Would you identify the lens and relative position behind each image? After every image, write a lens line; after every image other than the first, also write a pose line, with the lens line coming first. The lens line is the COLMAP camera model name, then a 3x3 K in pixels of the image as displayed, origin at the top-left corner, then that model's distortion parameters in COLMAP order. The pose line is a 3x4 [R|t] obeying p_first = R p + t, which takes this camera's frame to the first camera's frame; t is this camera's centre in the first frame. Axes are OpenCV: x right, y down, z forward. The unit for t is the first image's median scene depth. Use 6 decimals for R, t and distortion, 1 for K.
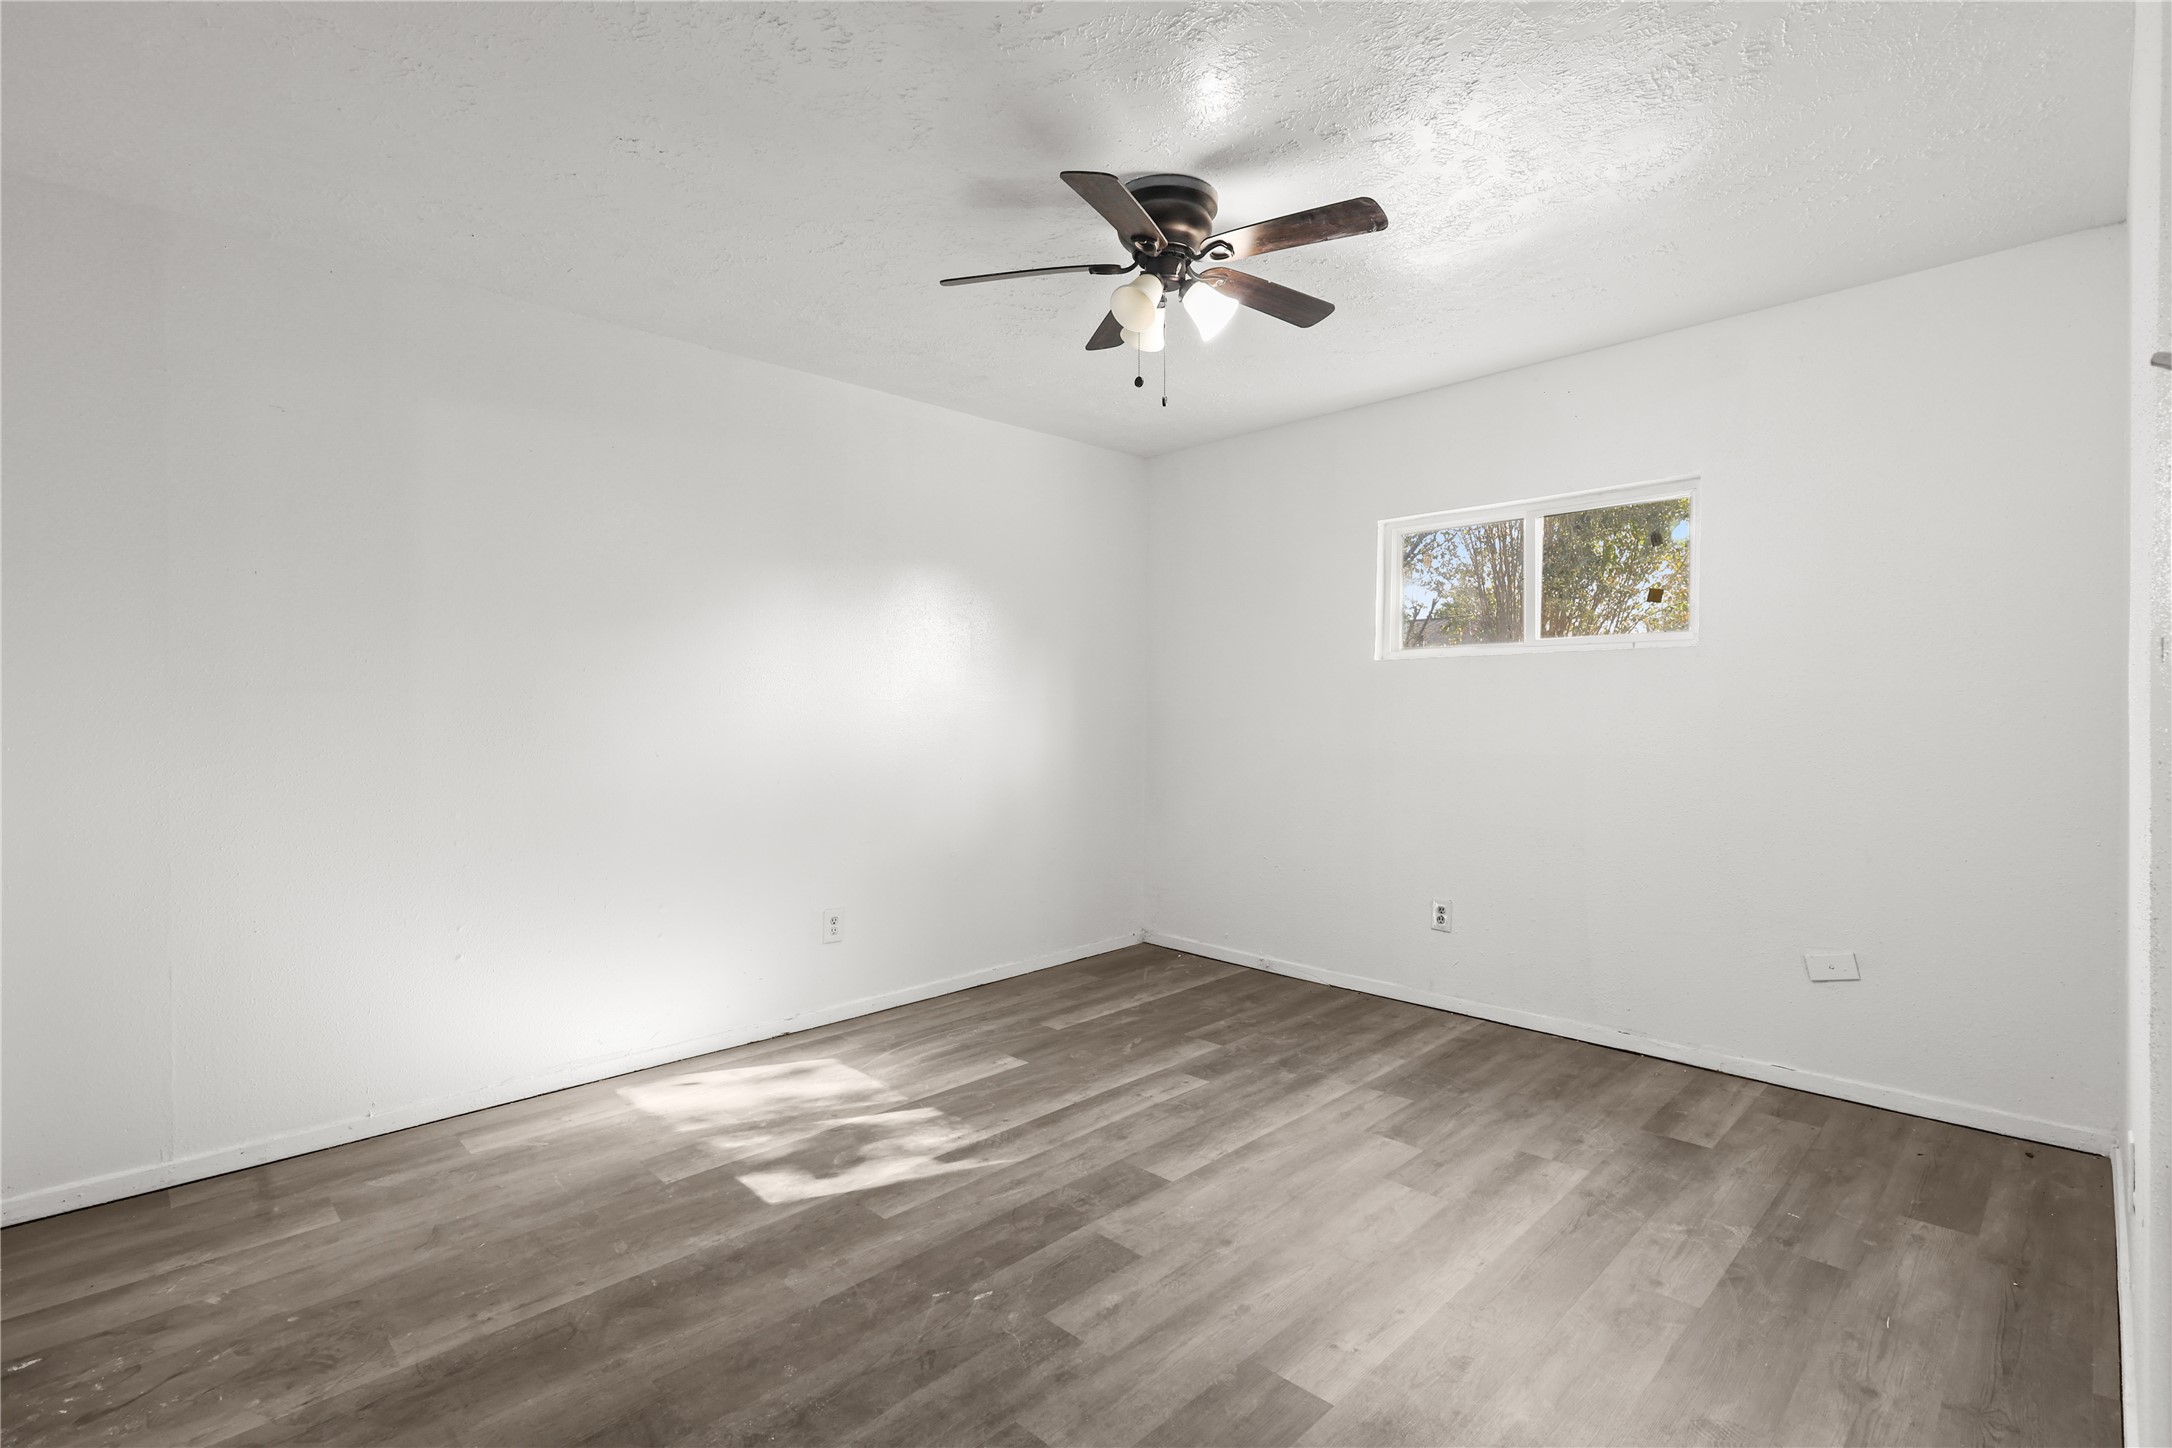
lens RADIAL K [[1013.7, 0, 1088.3], [0, 1013.7, 719.3], [0, 0, 1]] dist [-0.002676, -0.000030]
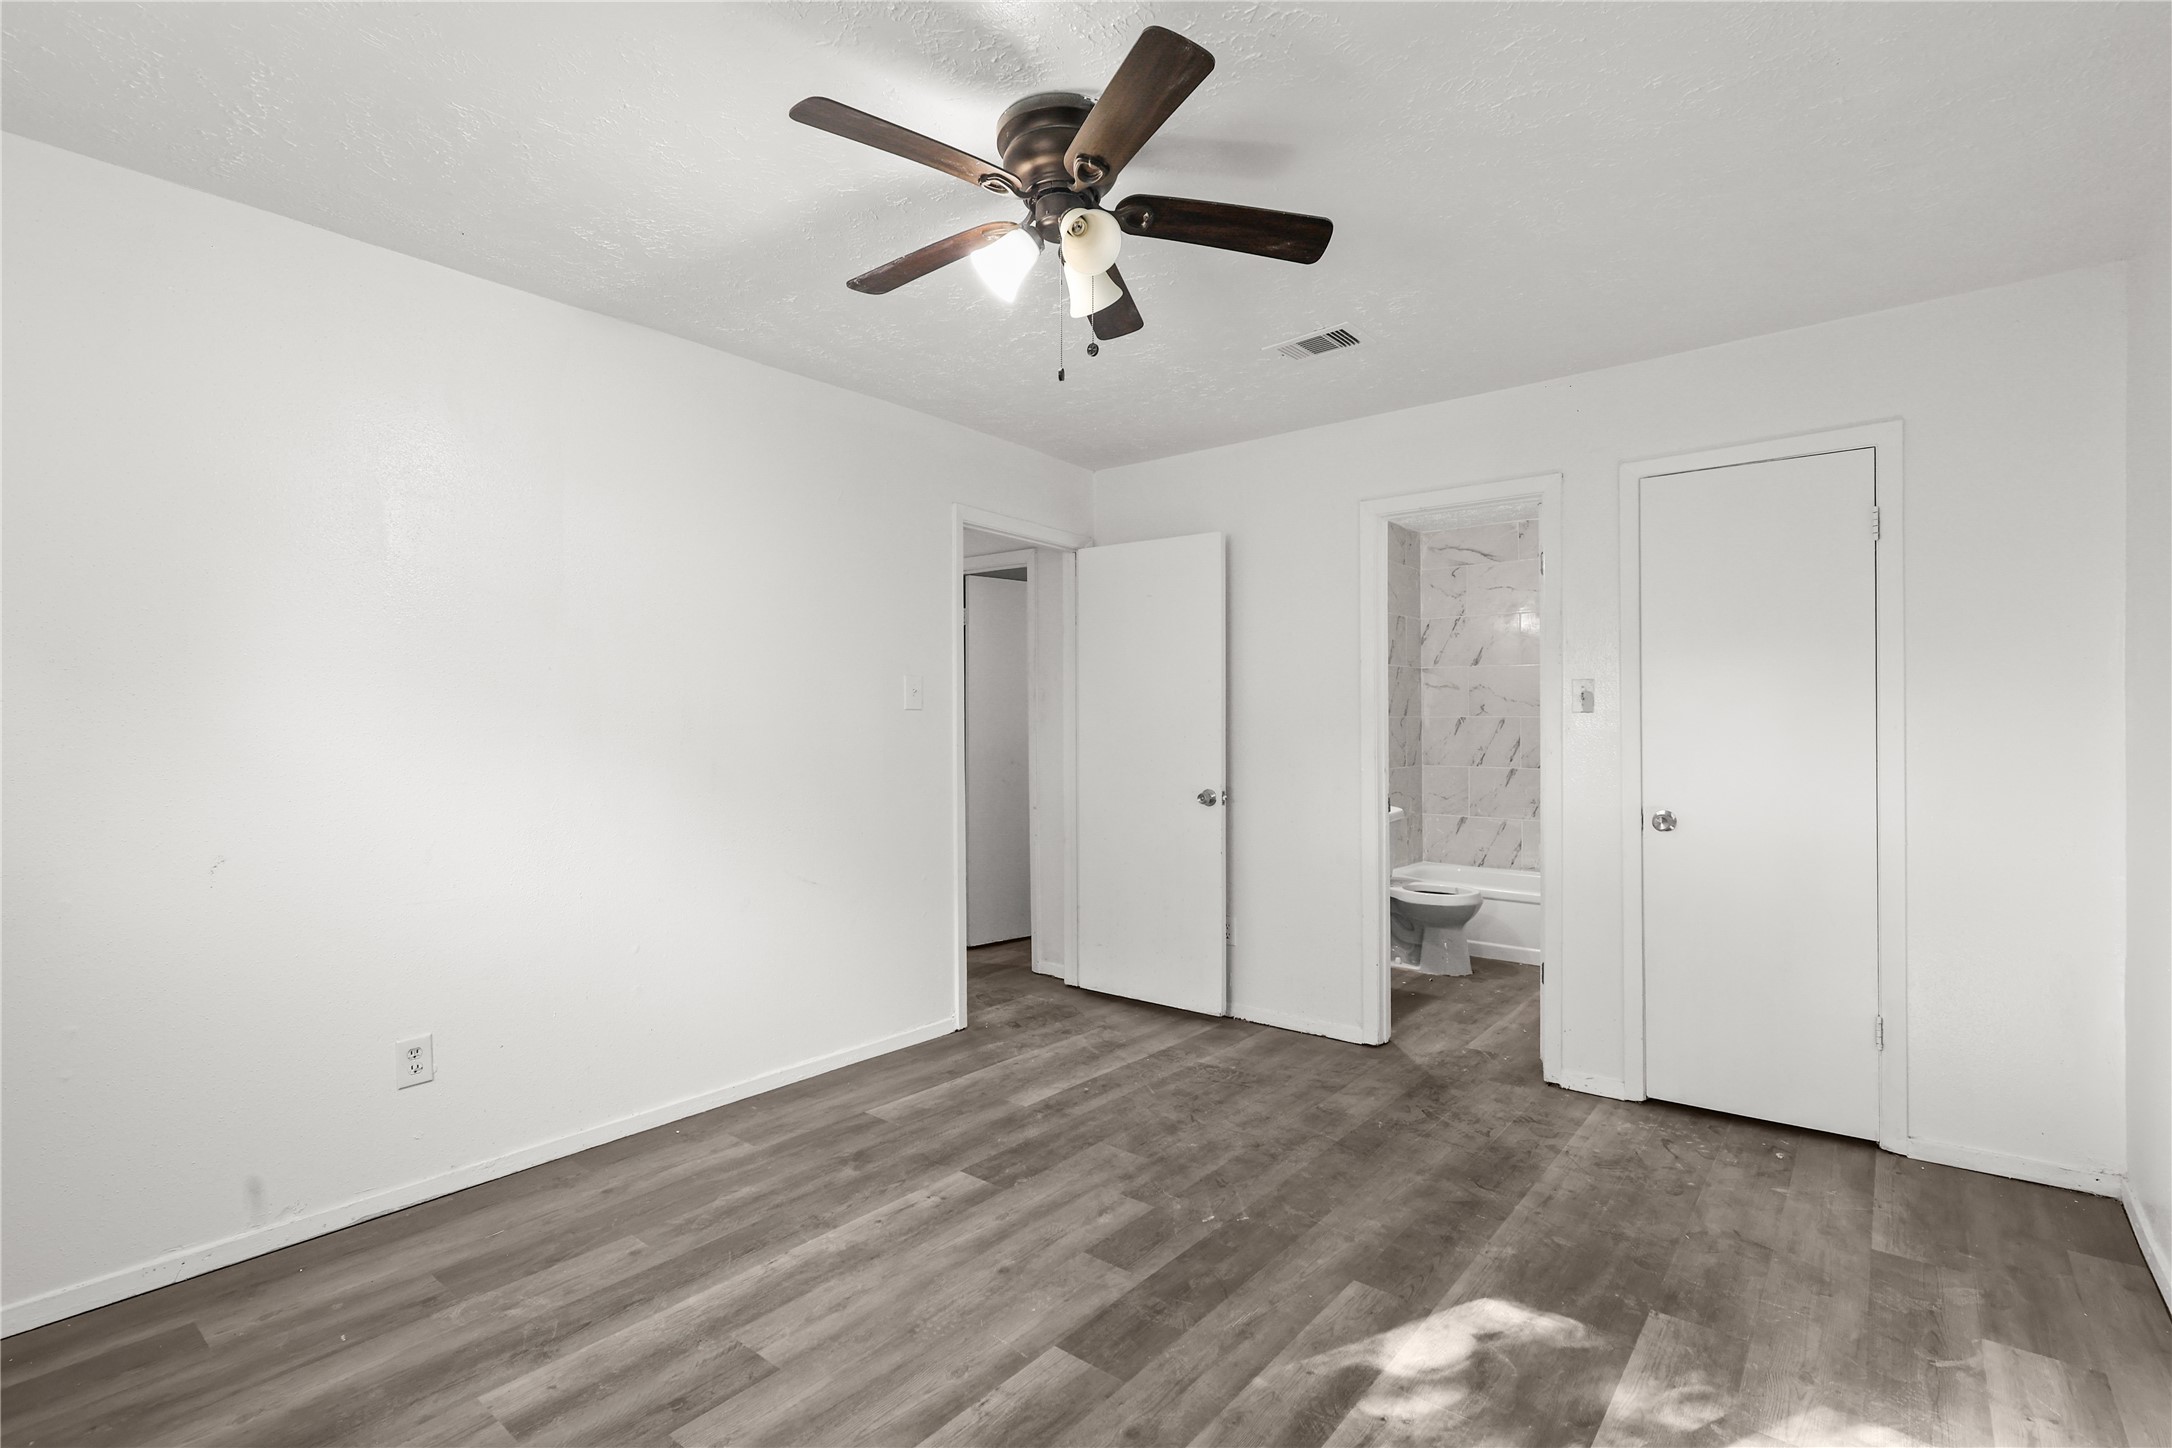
lens RADIAL K [[1013.7, 0, 1094.5], [0, 1013.7, 723.2], [0, 0, 1]] dist [-0.002676, -0.000030]
pose [[-0.993777, 0.004325, -0.111305, 0.153012], [0.003532, 0.999967, 0.007322, -0.044454], [0.111333, 0.006884, -0.993759, 1.983676]]
